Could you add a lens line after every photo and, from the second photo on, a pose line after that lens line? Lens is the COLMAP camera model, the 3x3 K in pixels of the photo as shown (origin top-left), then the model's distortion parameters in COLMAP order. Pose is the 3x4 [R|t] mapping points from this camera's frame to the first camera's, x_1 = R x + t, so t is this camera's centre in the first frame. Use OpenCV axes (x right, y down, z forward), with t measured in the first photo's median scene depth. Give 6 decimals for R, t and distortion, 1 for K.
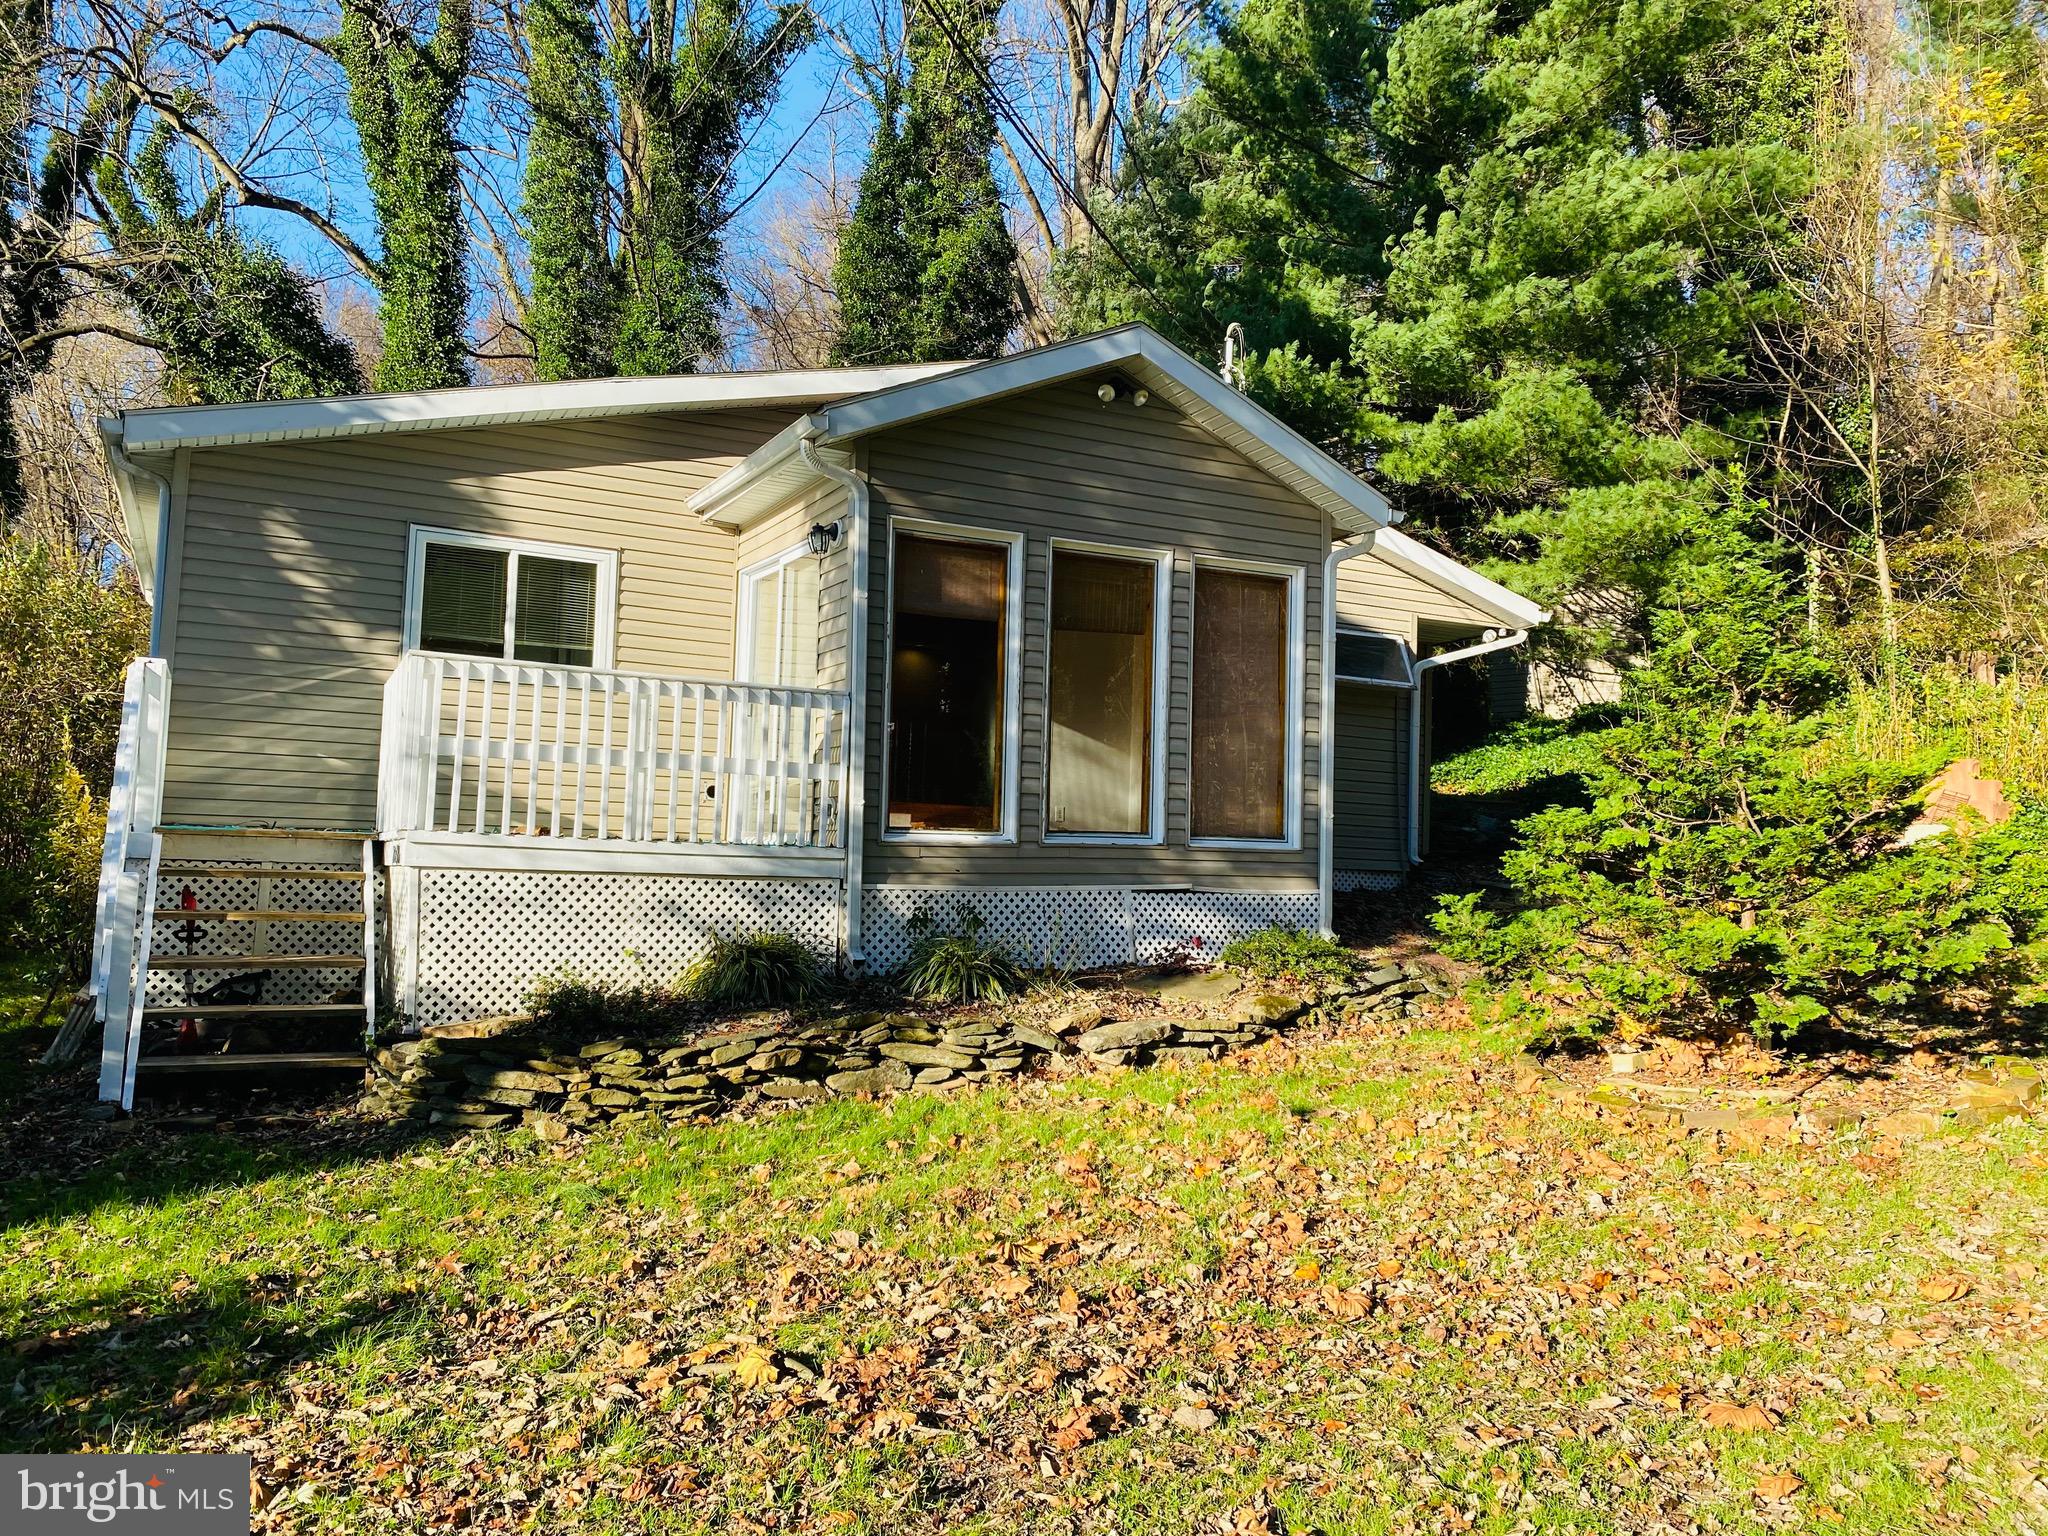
lens RADIAL K [[1599.8, 0, 1023.1], [0, 1599.8, 774.0], [0, 0, 1]] dist [0.044833, 0.003963]
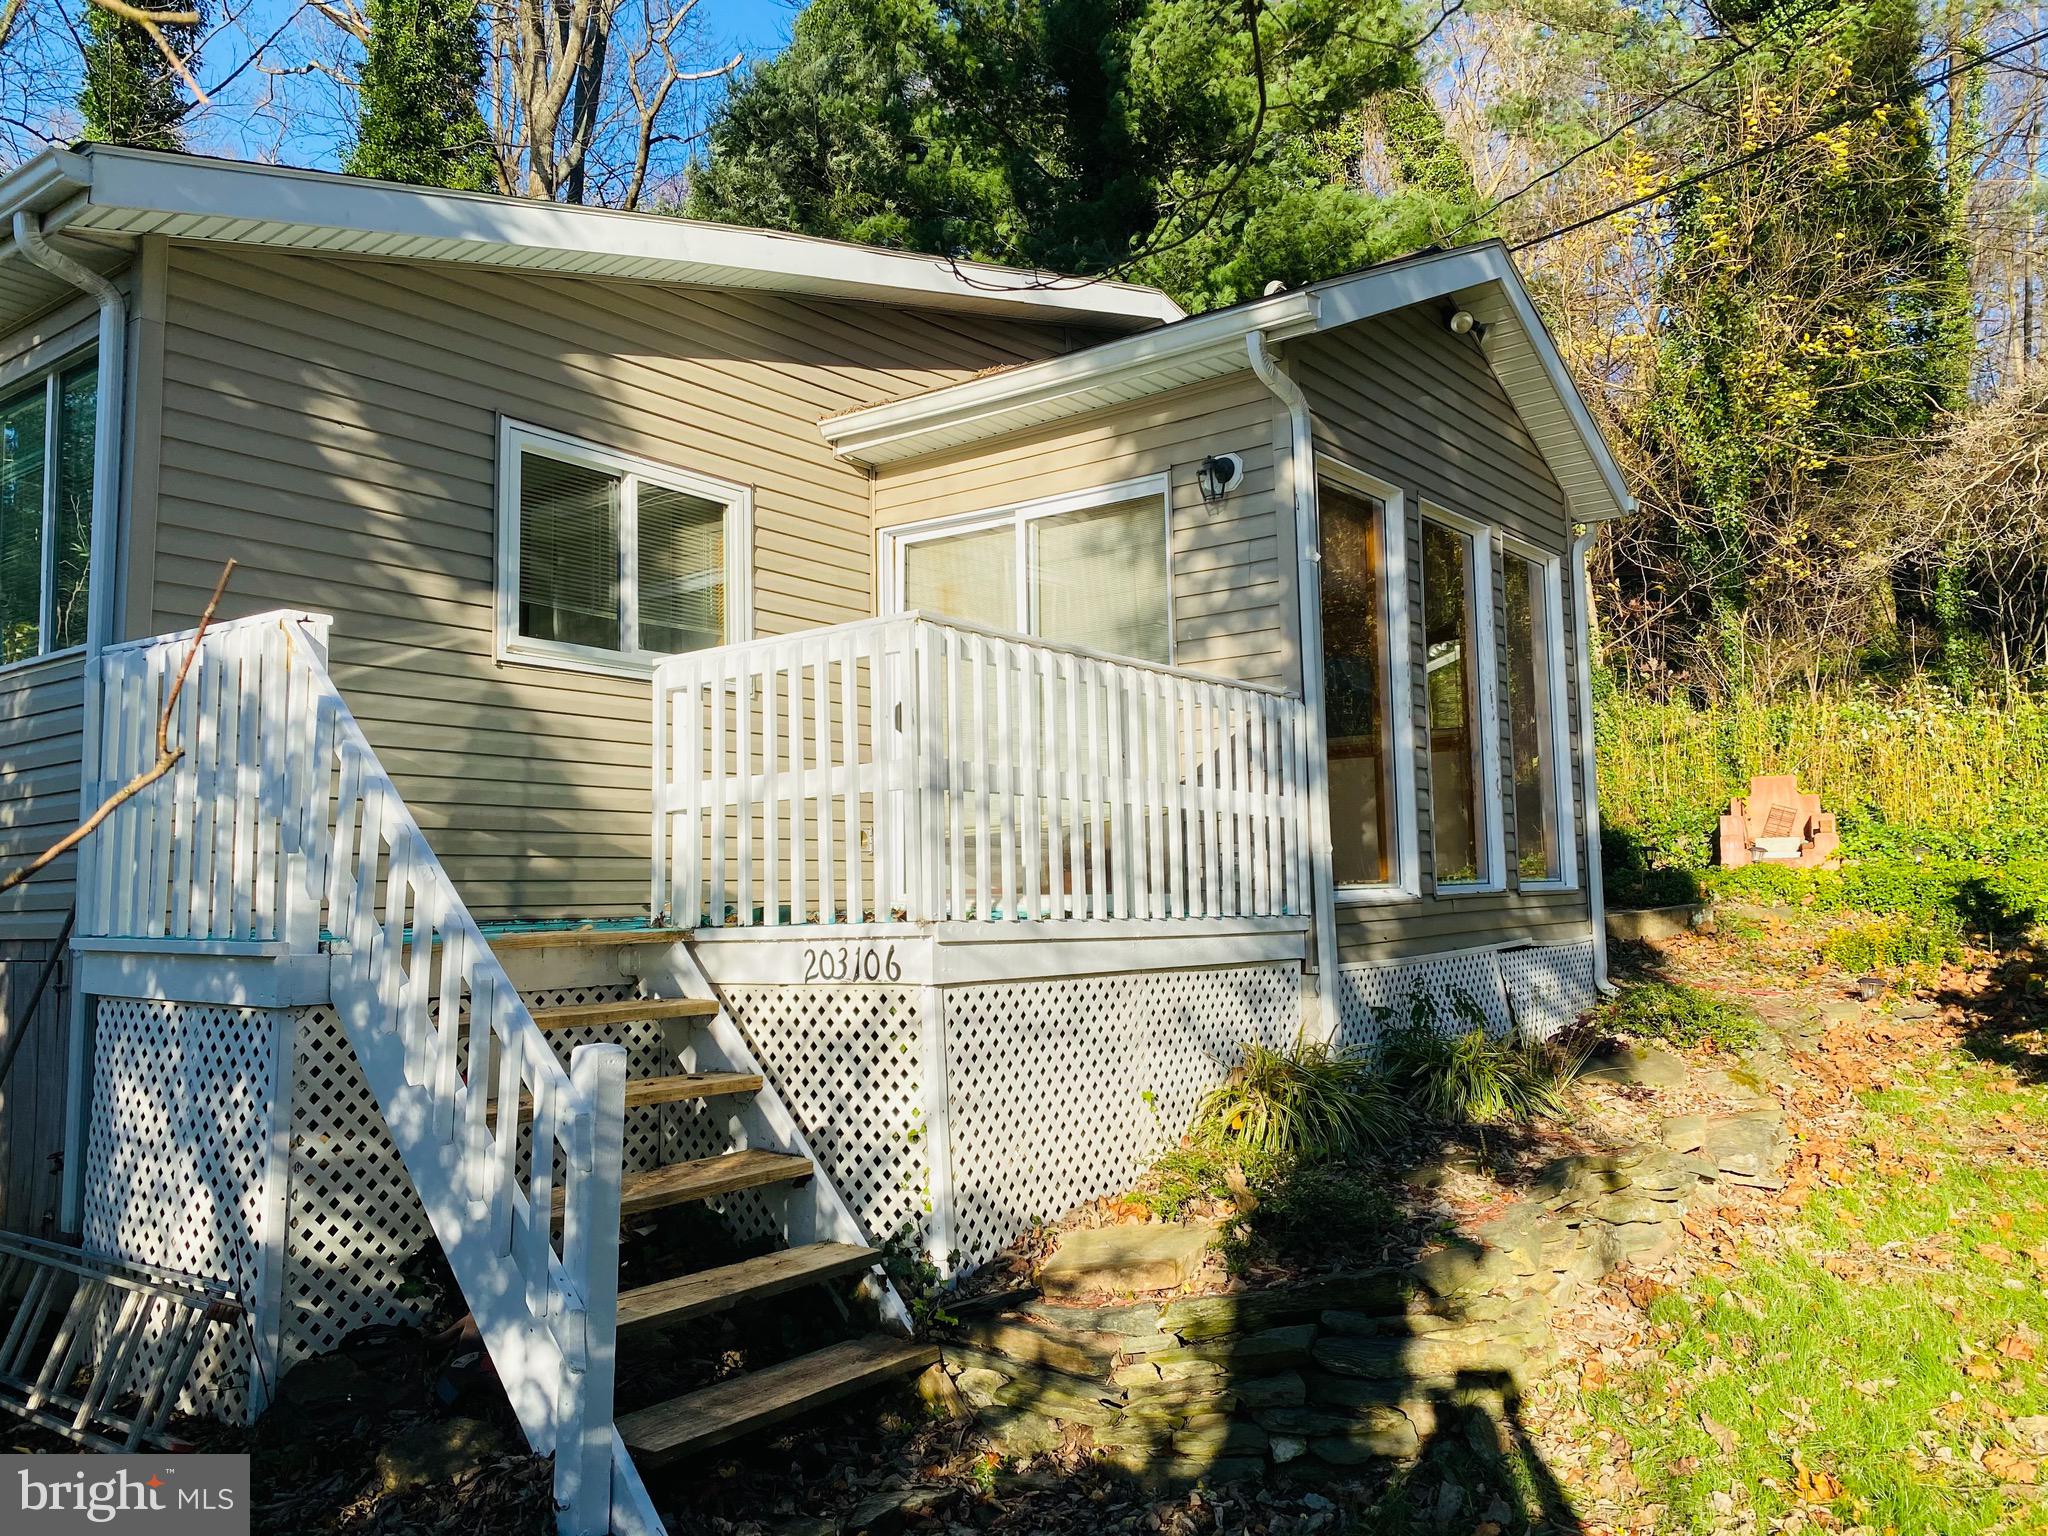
lens RADIAL K [[1599.8, 0, 1025.0], [0, 1599.8, 759.3], [0, 0, 1]] dist [0.044833, 0.003963]
pose [[0.904733, -0.009257, 0.425879, -0.462624], [0.023158, 0.999354, -0.027476, -0.004414], [-0.425350, 0.034721, 0.904363, 0.367100]]
